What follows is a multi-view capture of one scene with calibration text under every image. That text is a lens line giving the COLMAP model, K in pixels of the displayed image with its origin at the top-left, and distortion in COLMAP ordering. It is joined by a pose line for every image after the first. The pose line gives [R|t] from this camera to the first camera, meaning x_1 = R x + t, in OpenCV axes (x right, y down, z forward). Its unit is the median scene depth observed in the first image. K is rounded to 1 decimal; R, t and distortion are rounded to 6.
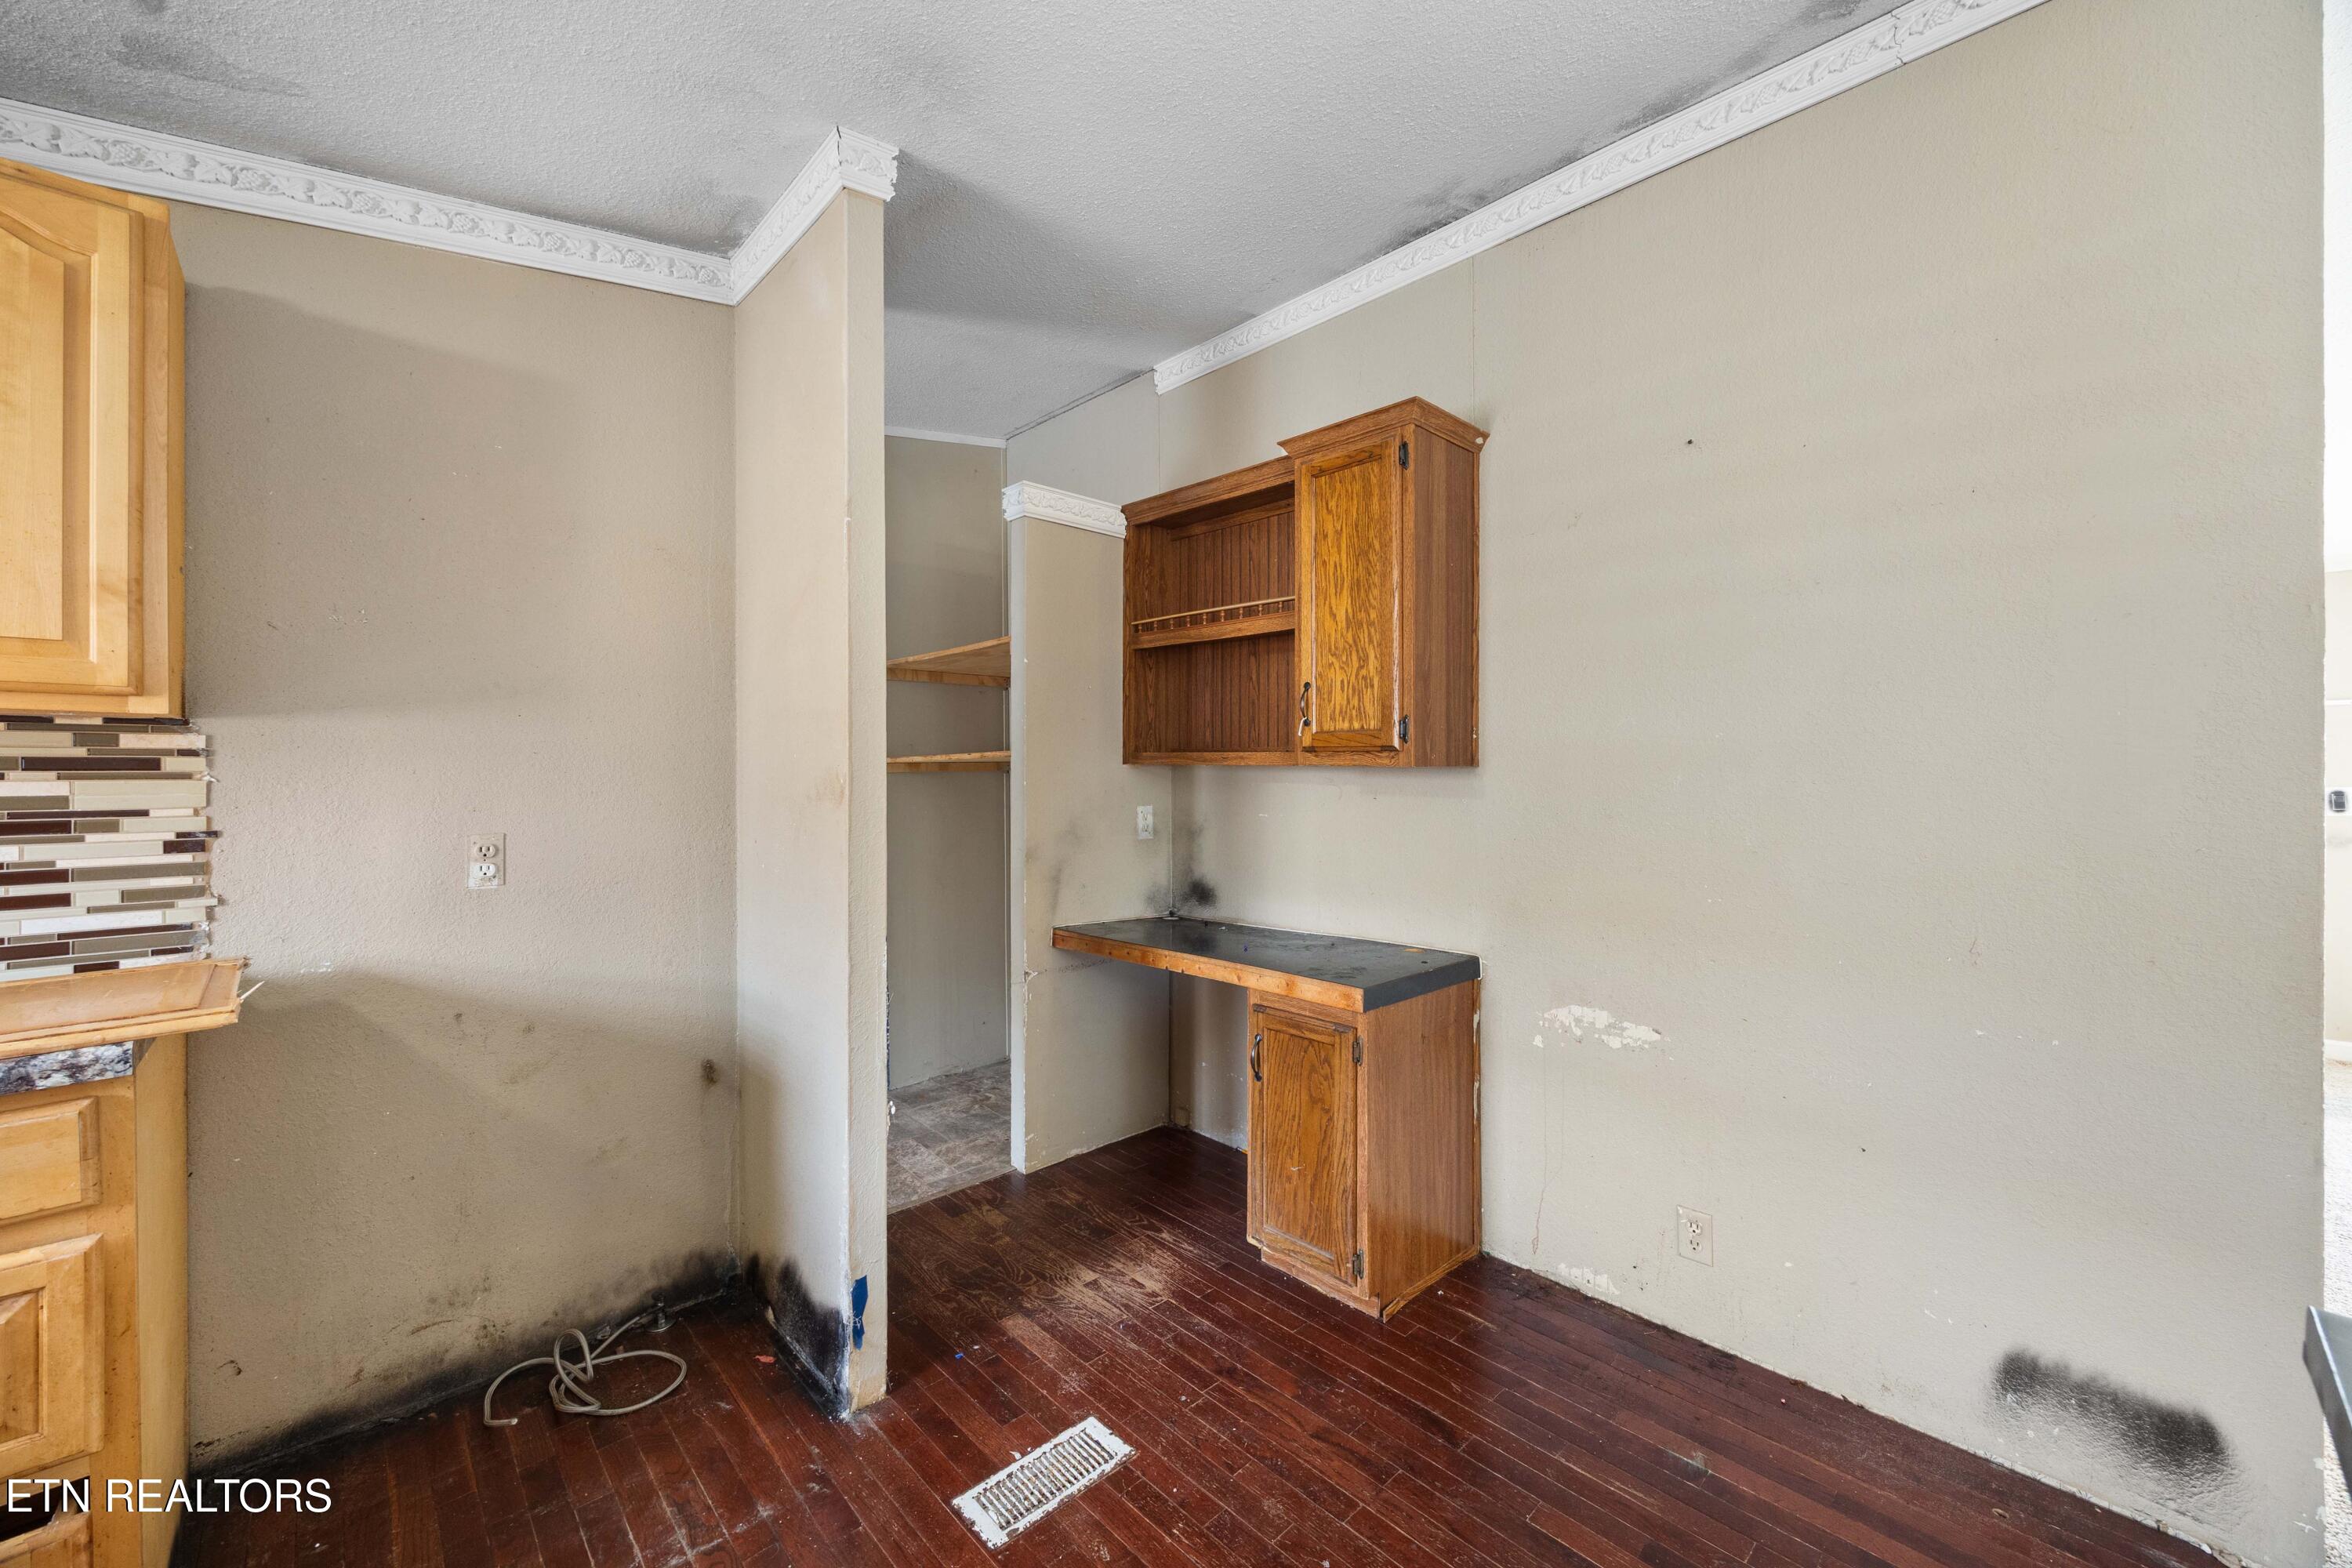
lens RADIAL K [[913.3, 0, 1186.0], [0, 913.3, 773.2], [0, 0, 1]] dist [-0.002557, -0.000054]
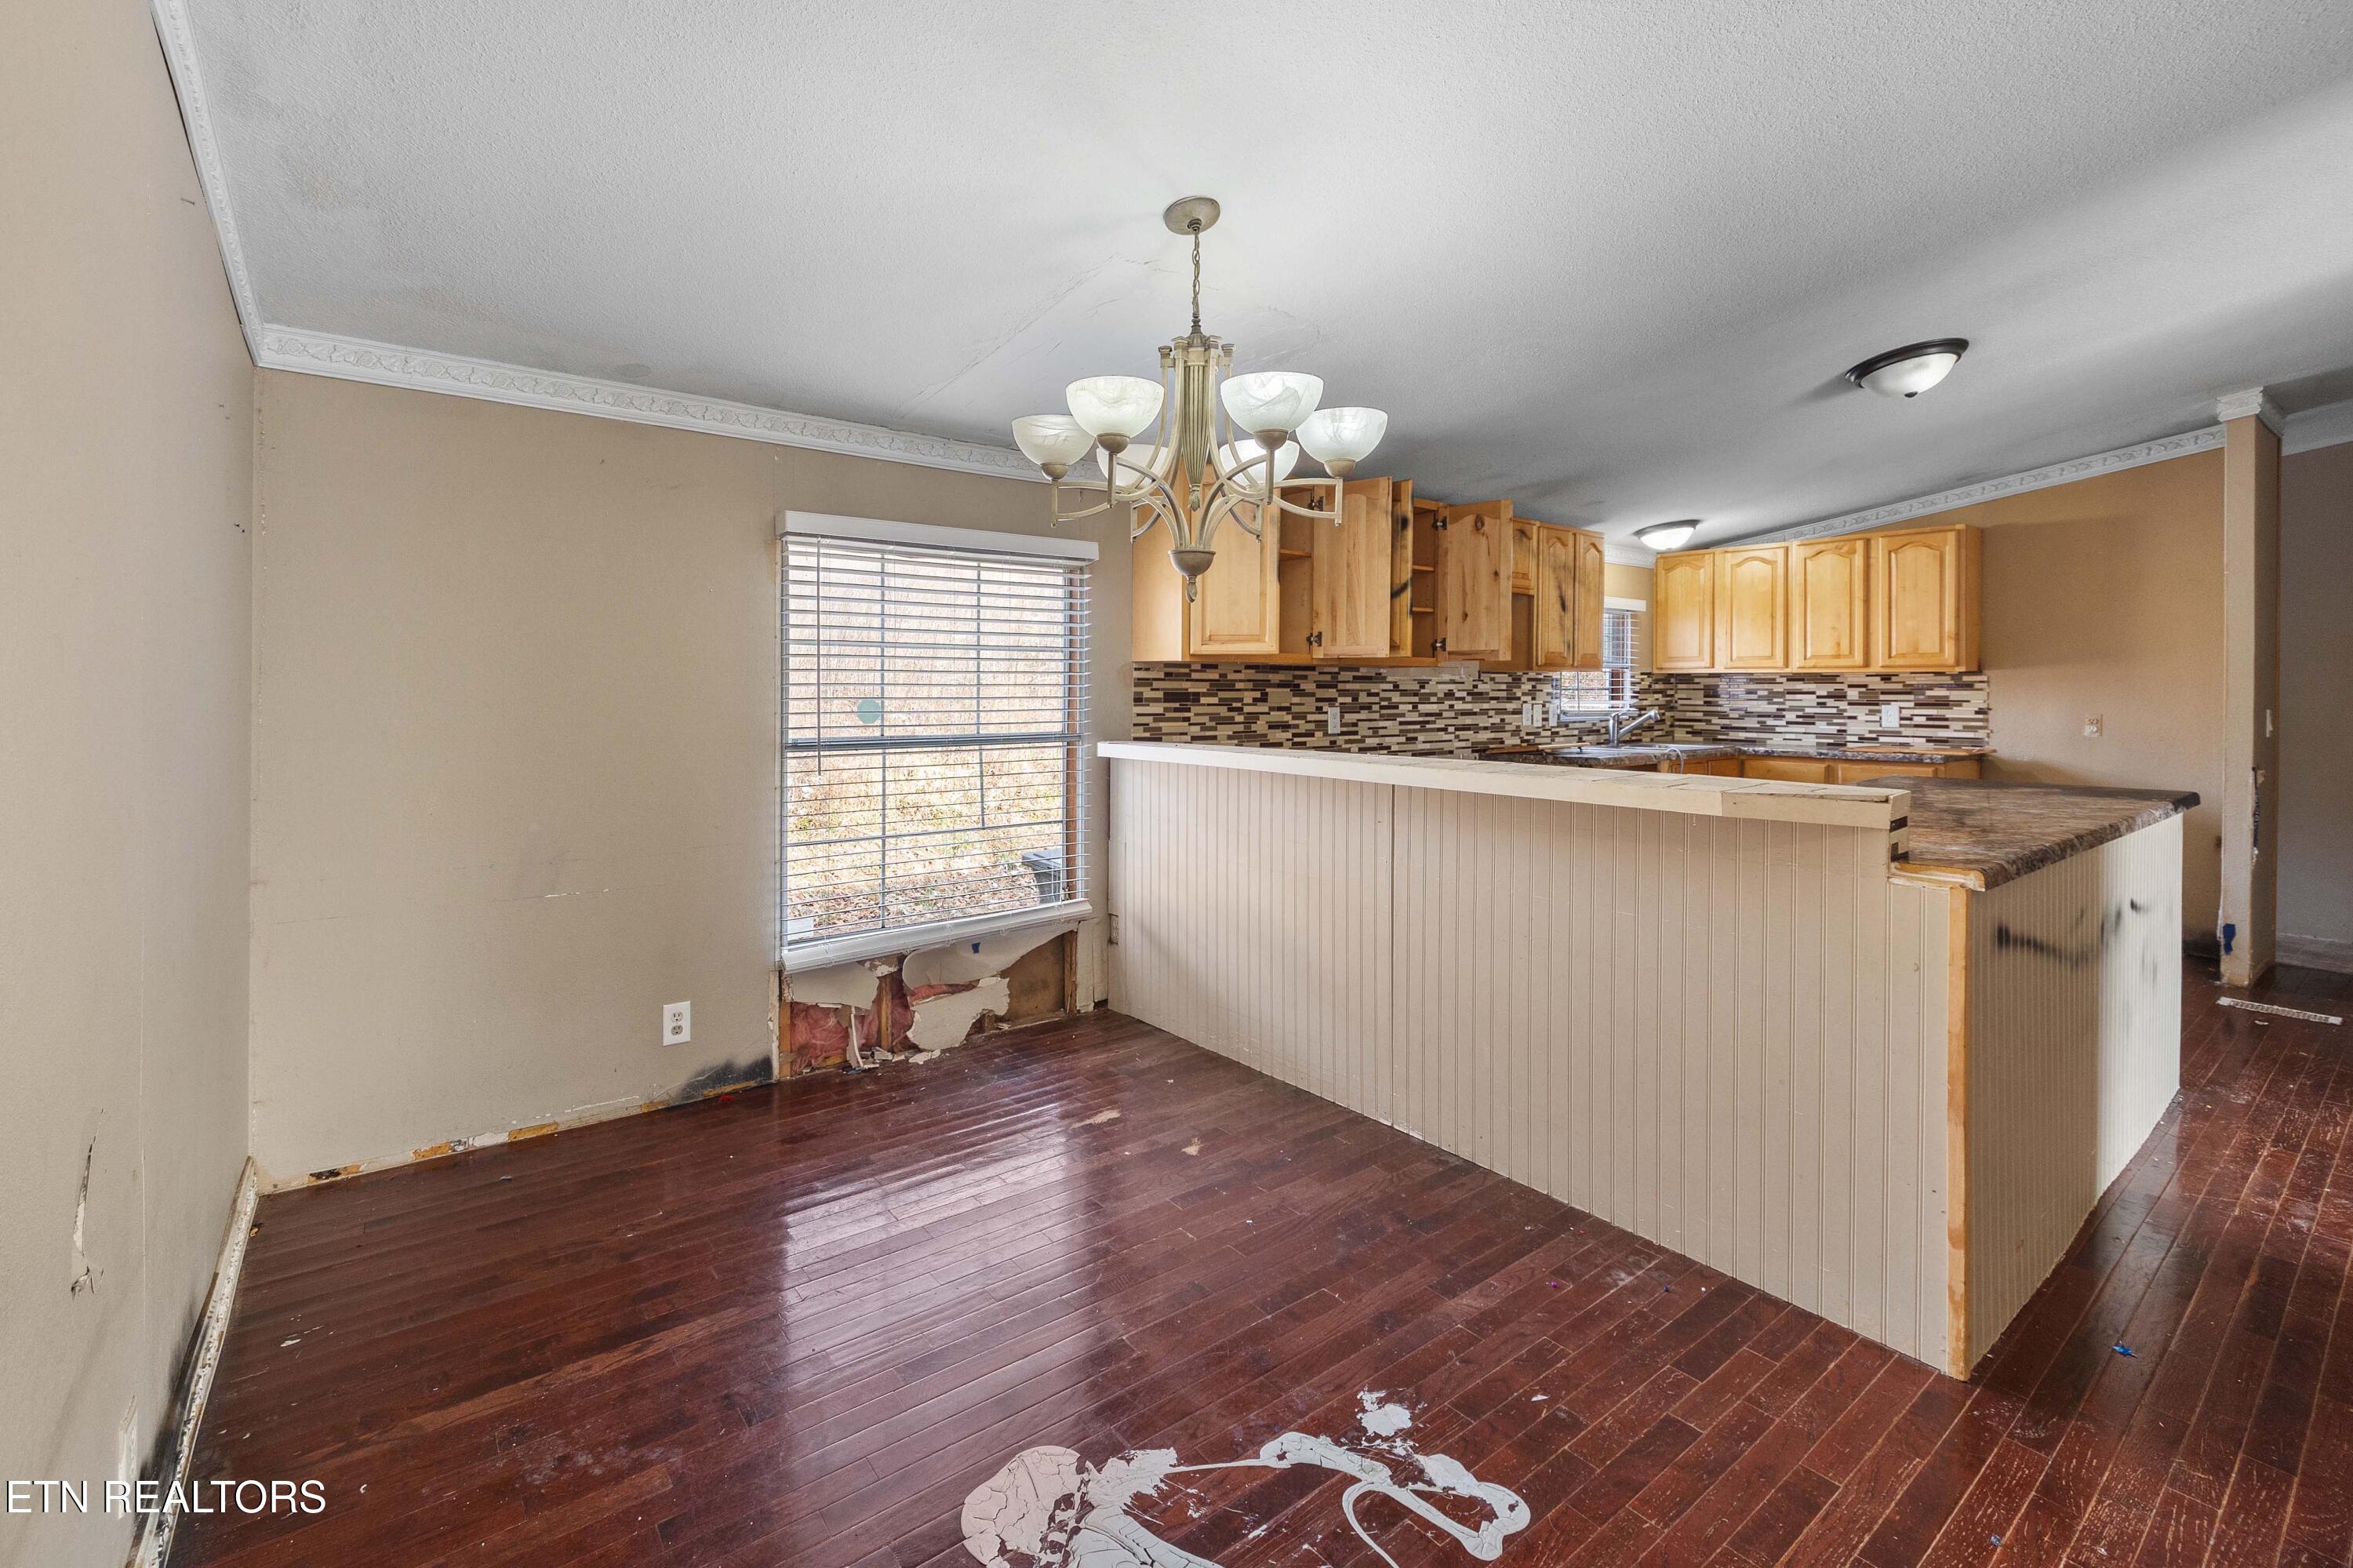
lens RADIAL K [[986.8, 0, 1064.9], [0, 986.8, 693.1], [0, 0, 1]] dist [-0.001653, -0.000025]
pose [[-0.156111, 0.006619, -0.987717, 2.361234], [-0.002971, 0.999970, 0.007171, -0.000148], [0.987735, 0.004054, -0.156087, -1.358246]]
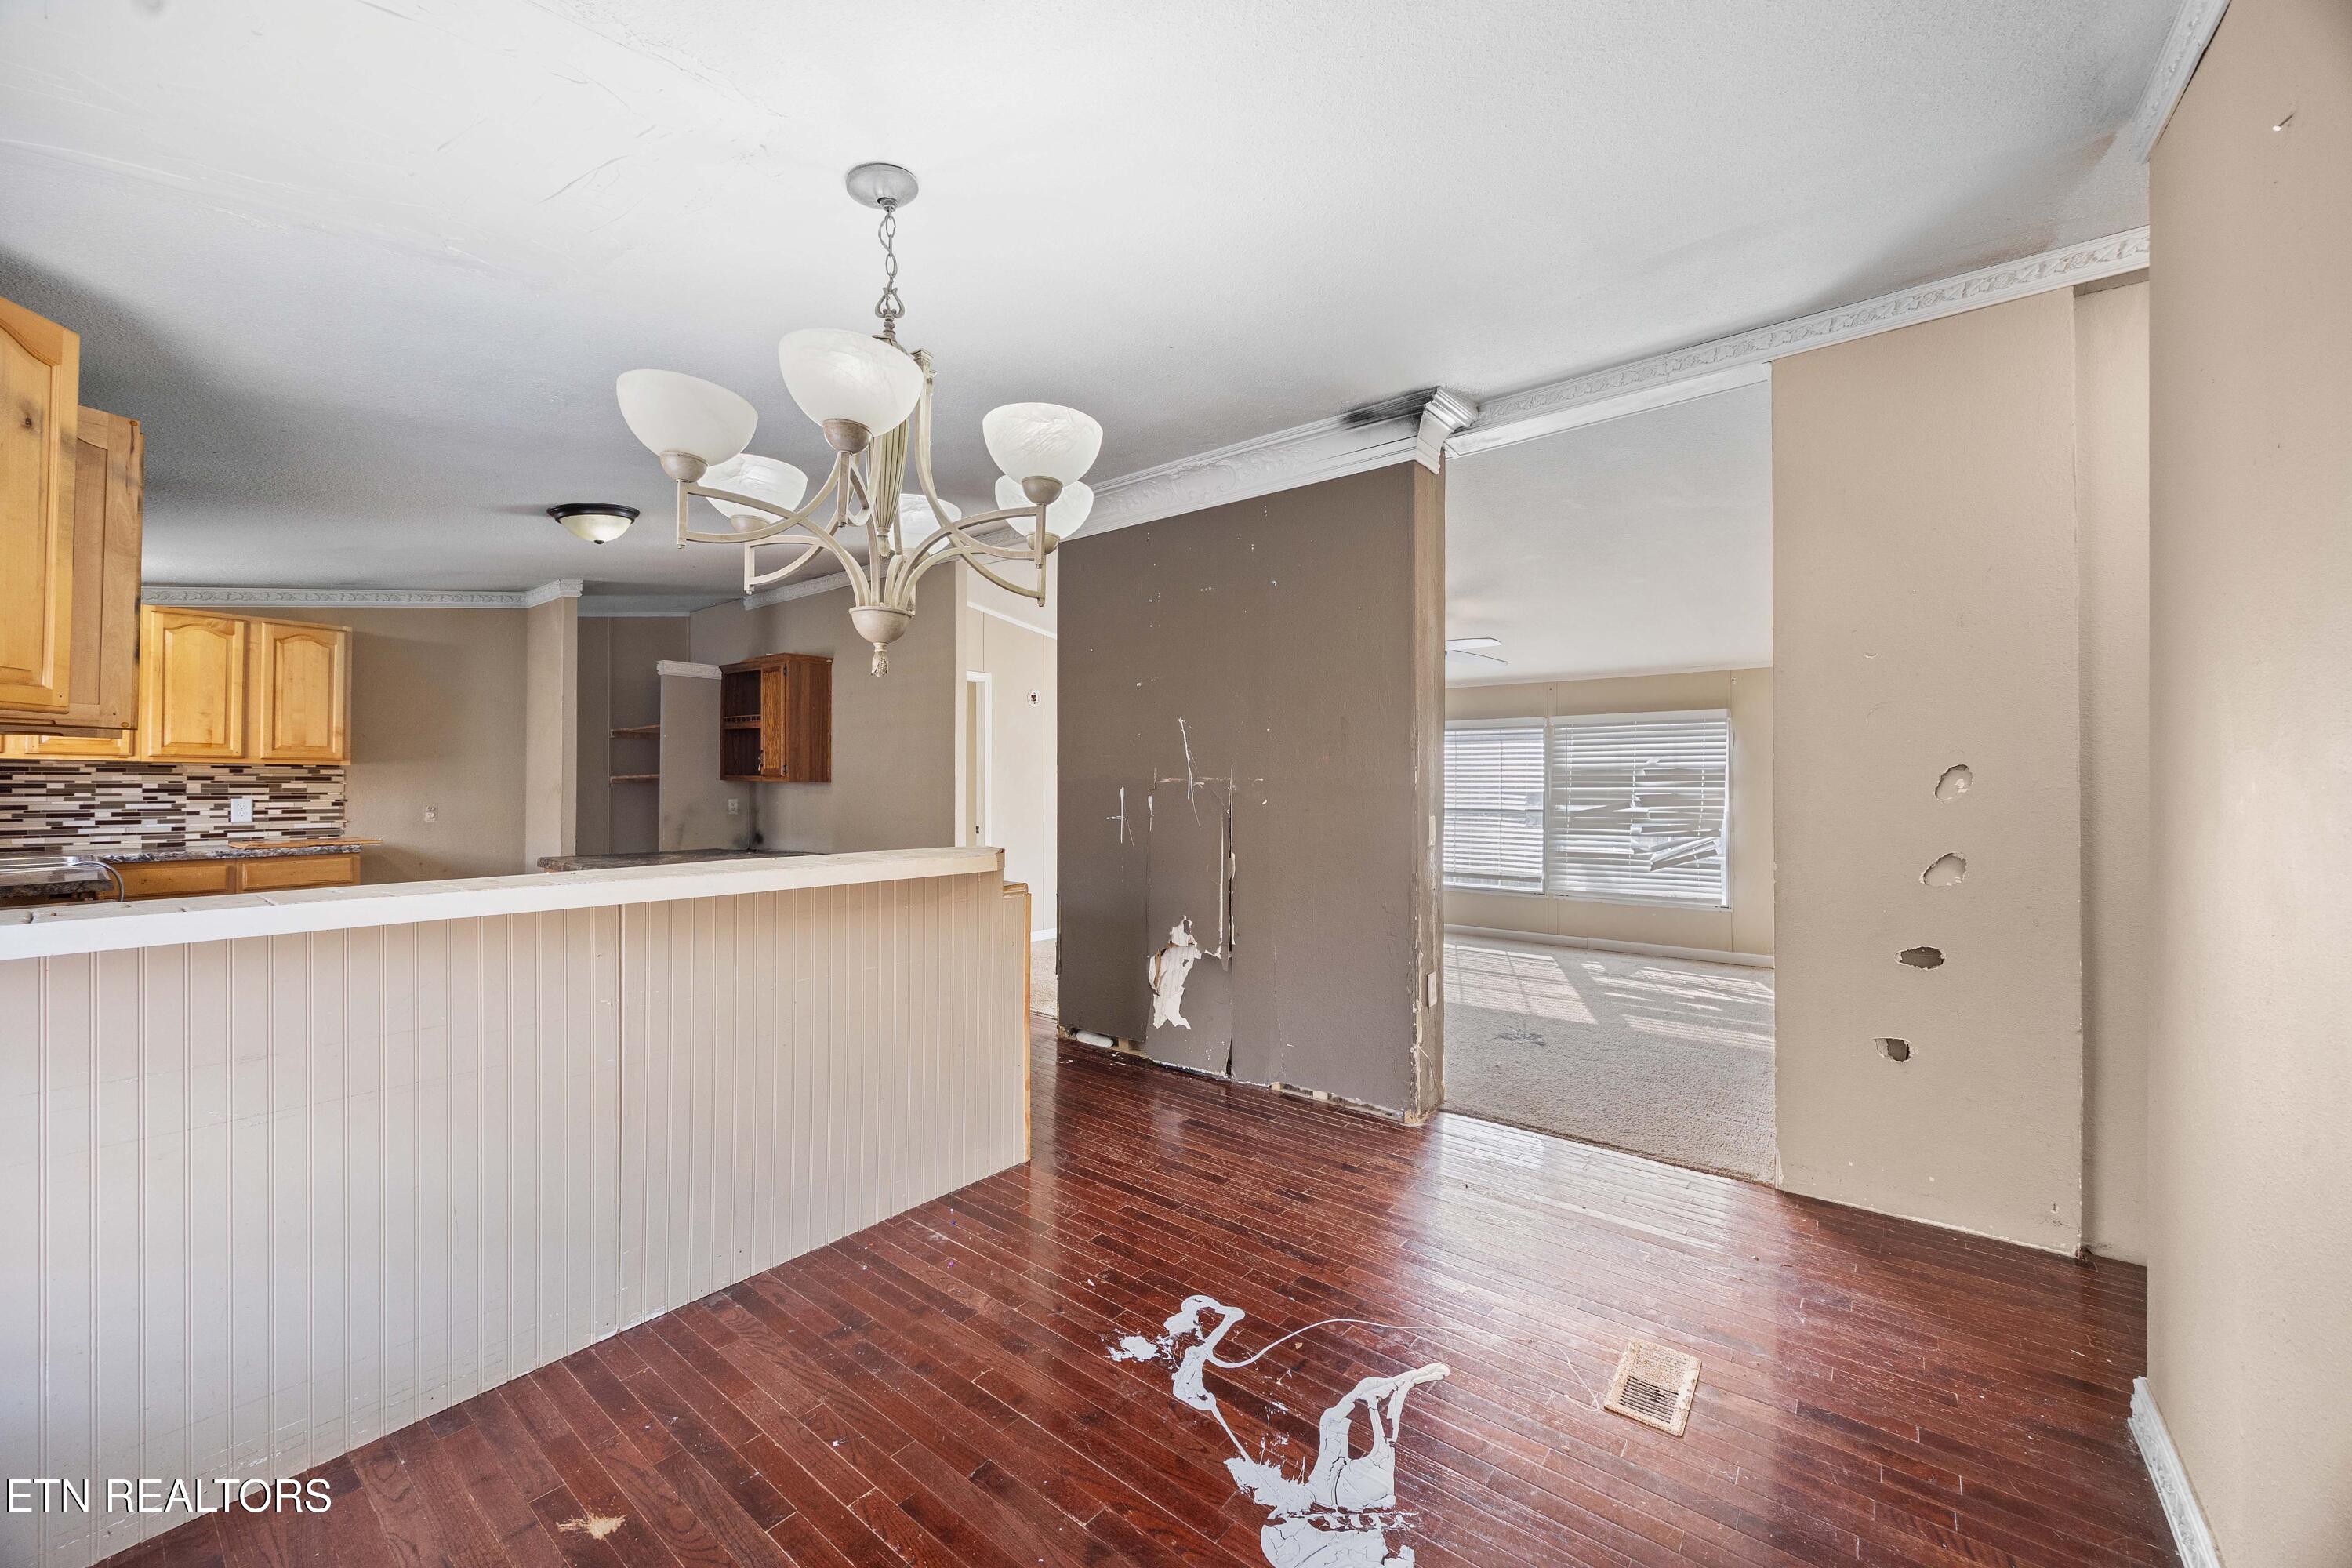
lens RADIAL K [[891.5, 0, 1176.0], [0, 891.5, 784.0], [0, 0, 1]] dist [-0.001173, -0.000311]
pose [[0.990377, 0.006399, 0.138248, 1.282425], [-0.005972, 0.999976, -0.003499, 0.001590], [-0.138268, 0.002639, 0.990391, -2.299588]]
